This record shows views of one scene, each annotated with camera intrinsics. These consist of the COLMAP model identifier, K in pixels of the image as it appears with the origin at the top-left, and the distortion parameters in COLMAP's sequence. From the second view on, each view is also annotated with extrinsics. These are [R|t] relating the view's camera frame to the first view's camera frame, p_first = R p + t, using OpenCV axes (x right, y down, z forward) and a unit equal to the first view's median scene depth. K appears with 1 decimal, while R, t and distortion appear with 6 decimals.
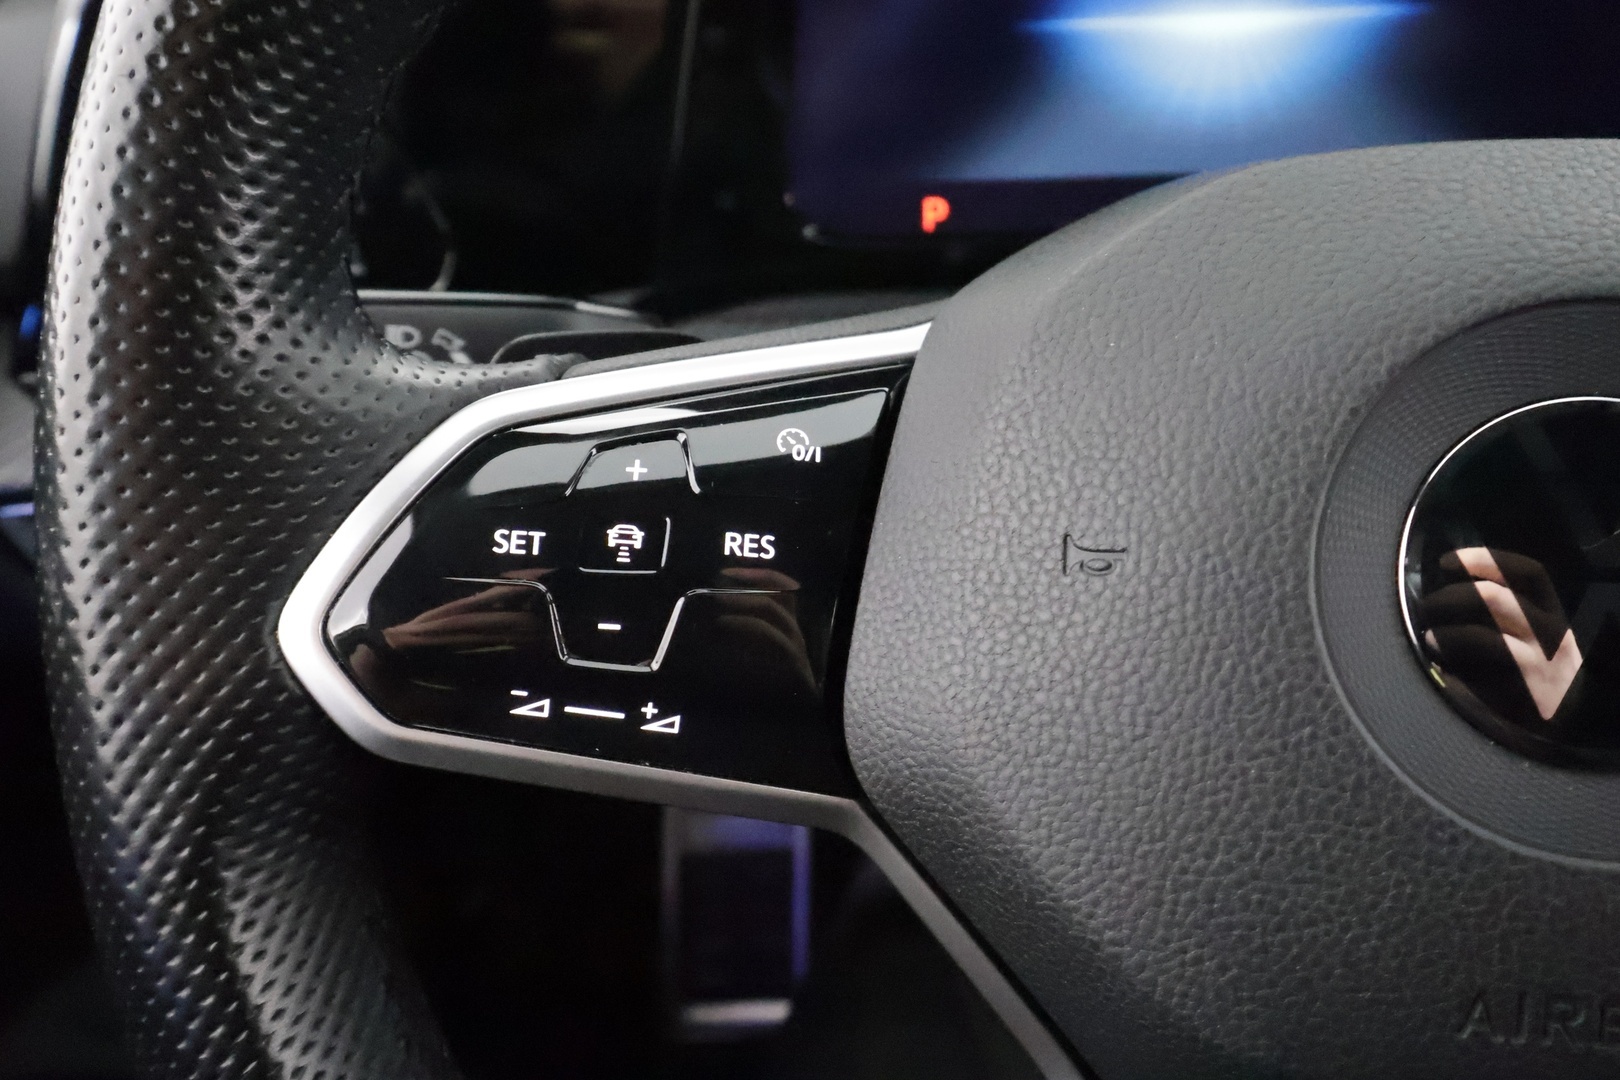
lens RADIAL K [[1308.9, 0, 808.1], [0, 1308.9, 563.4], [0, 0, 1]] dist [0.000061, -0.006671]
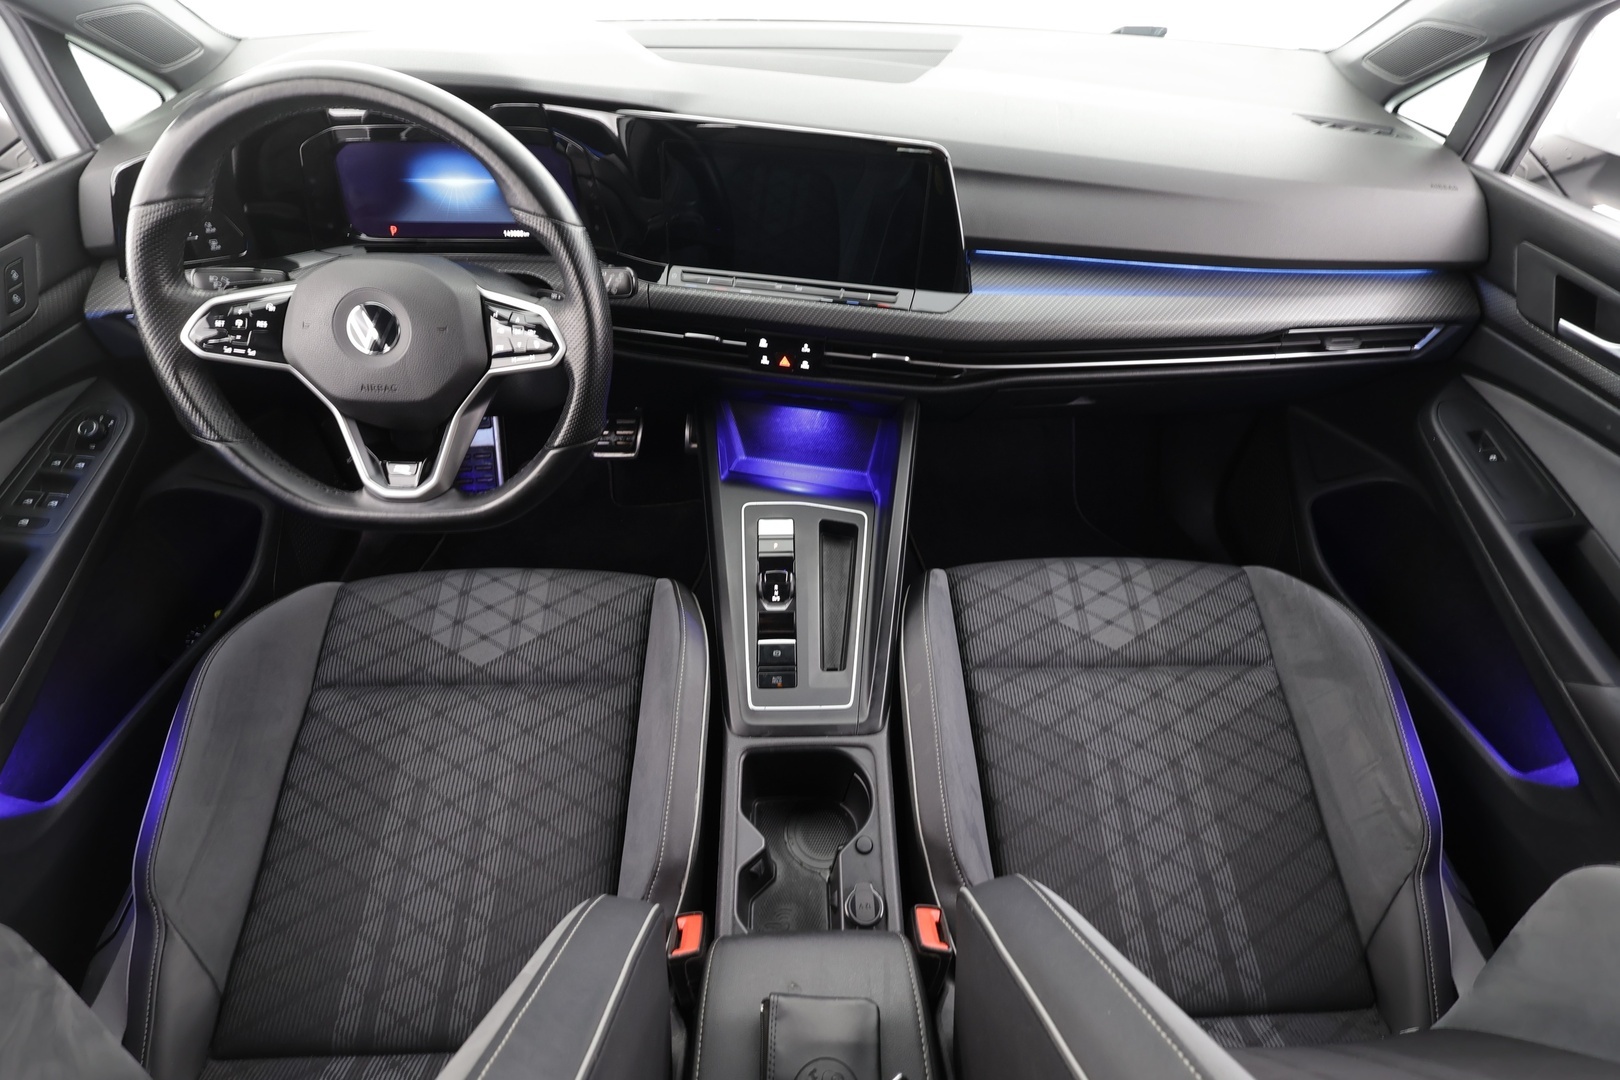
lens RADIAL K [[760.7, 0, 805.2], [0, 760.7, 548.6], [0, 0, 1]] dist [-0.003837, 0.000036]
pose [[0.982705, -0.042988, 0.180119, 1.859052], [-0.012111, 0.955679, 0.294162, -0.088869], [-0.184782, -0.291256, 0.938630, -3.307227]]
